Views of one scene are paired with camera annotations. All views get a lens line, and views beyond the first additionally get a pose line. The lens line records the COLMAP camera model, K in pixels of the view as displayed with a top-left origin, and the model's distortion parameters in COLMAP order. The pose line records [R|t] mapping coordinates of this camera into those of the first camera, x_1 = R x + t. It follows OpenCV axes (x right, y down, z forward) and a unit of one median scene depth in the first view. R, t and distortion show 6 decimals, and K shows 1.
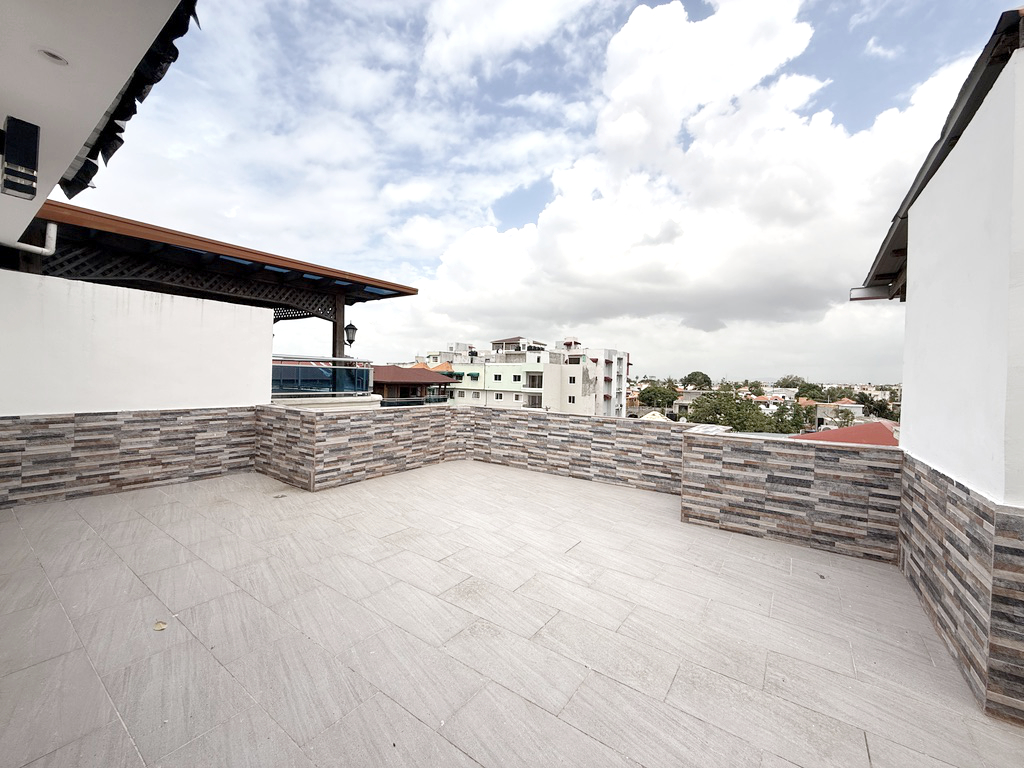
lens RADIAL K [[408.2, 0, 509.1], [0, 408.2, 381.1], [0, 0, 1]] dist [0.002671, -0.000359]
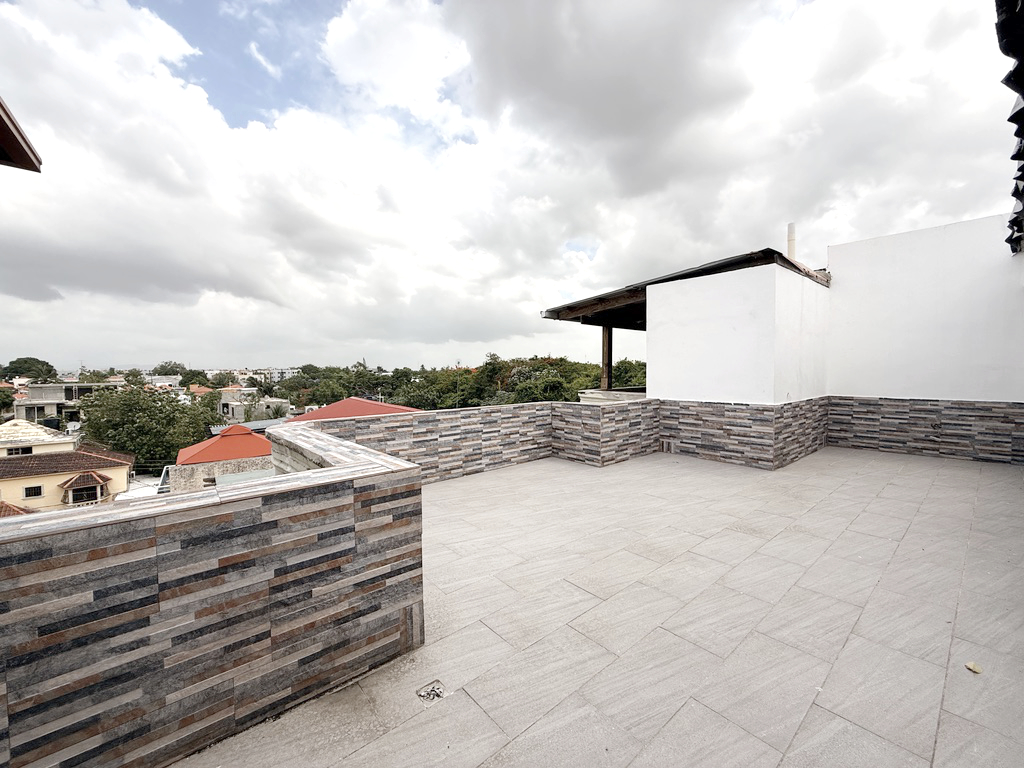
lens RADIAL K [[408.2, 0, 516.9], [0, 408.2, 402.5], [0, 0, 1]] dist [0.002671, -0.000359]
pose [[0.241462, -0.104712, 0.964744, -0.731186], [0.021359, 0.994494, 0.102595, -0.026707], [-0.970175, -0.004167, 0.242369, 0.679415]]
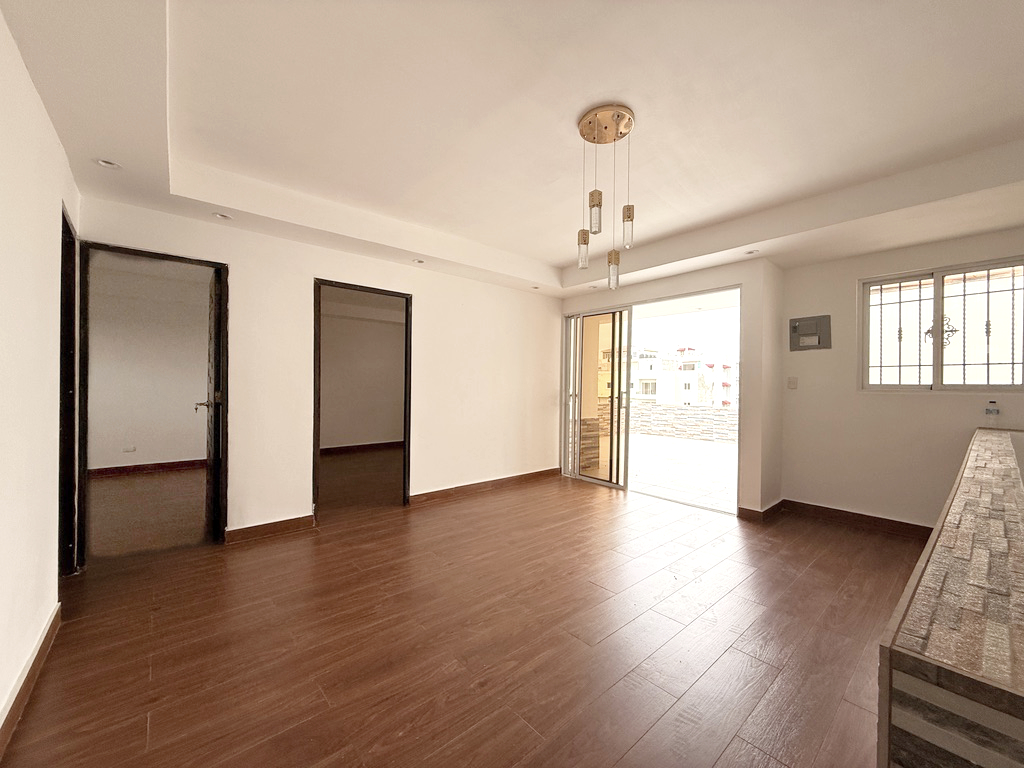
lens RADIAL K [[408.2, 0, 511.2], [0, 408.2, 384.5], [0, 0, 1]] dist [0.002671, -0.000359]
pose [[0.969286, -0.020226, -0.245103, -0.230564], [0.017320, 0.999752, -0.014005, -0.004390], [0.245326, 0.009329, 0.969396, -1.025373]]
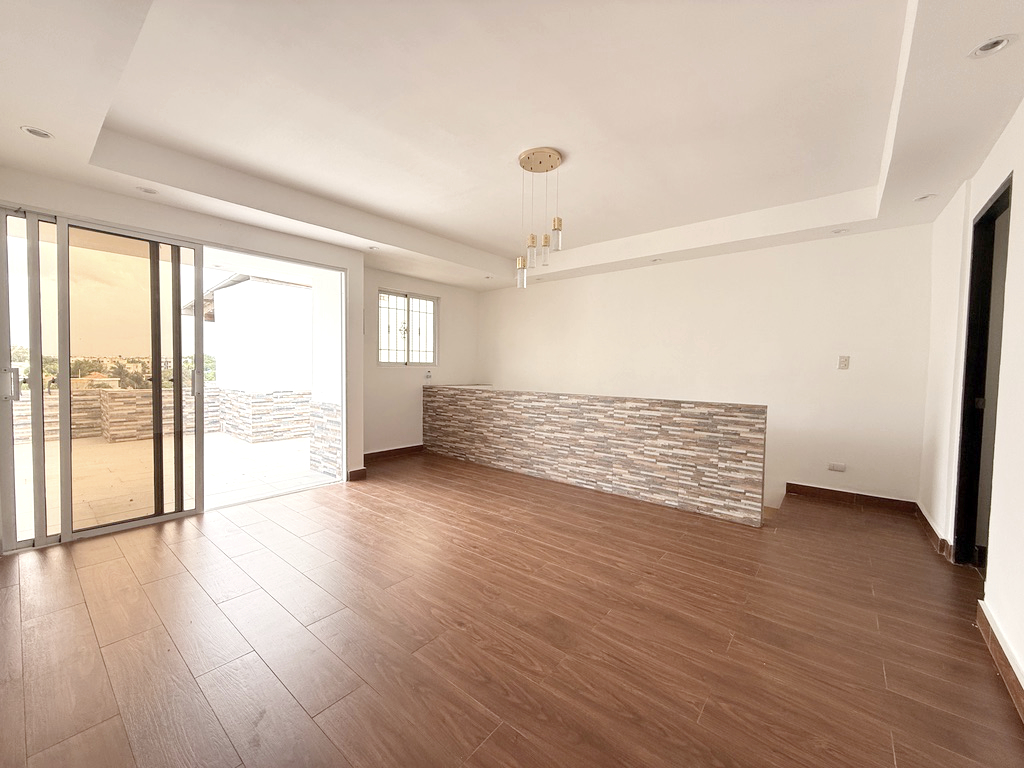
lens RADIAL K [[408.2, 0, 510.9], [0, 408.2, 383.7], [0, 0, 1]] dist [0.002671, -0.000359]
pose [[0.081111, -0.070552, 0.994205, -0.813806], [-0.002926, 0.997470, 0.071022, -0.022897], [-0.996701, -0.008670, 0.080699, -0.583502]]
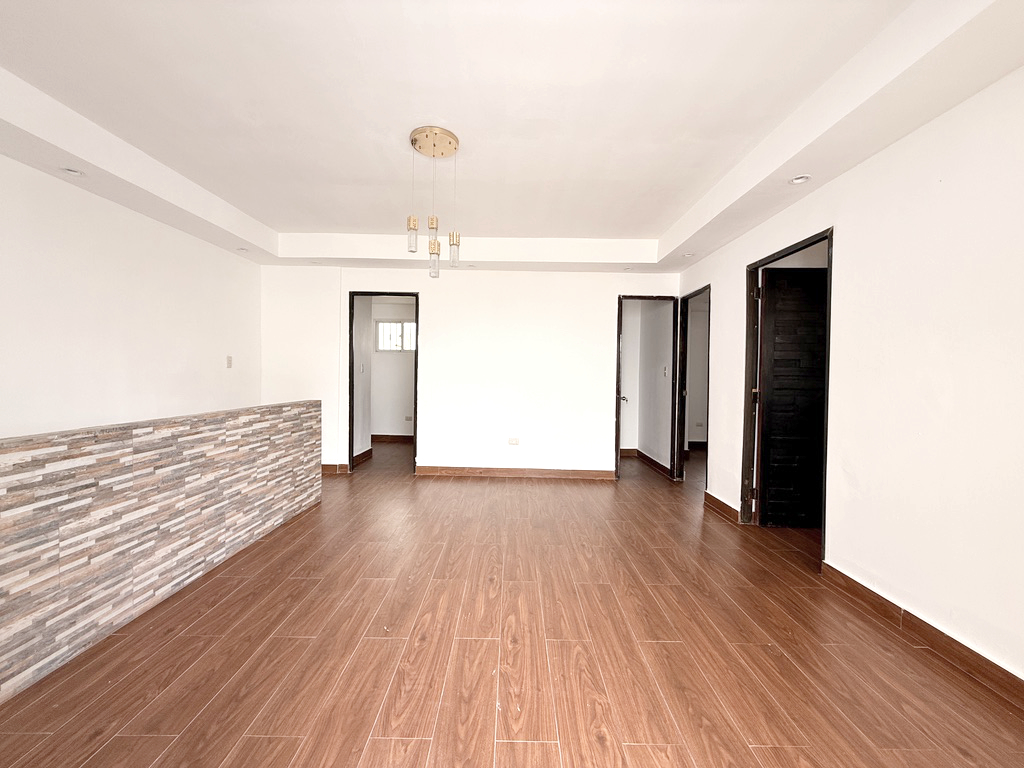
lens RADIAL K [[408.2, 0, 509.1], [0, 408.2, 386.4], [0, 0, 1]] dist [0.002671, -0.000359]
pose [[-0.823984, -0.023354, -0.566131, -0.036922], [-0.040255, 0.999038, 0.017378, 0.000902], [0.565181, 0.037109, -0.824132, -0.101468]]
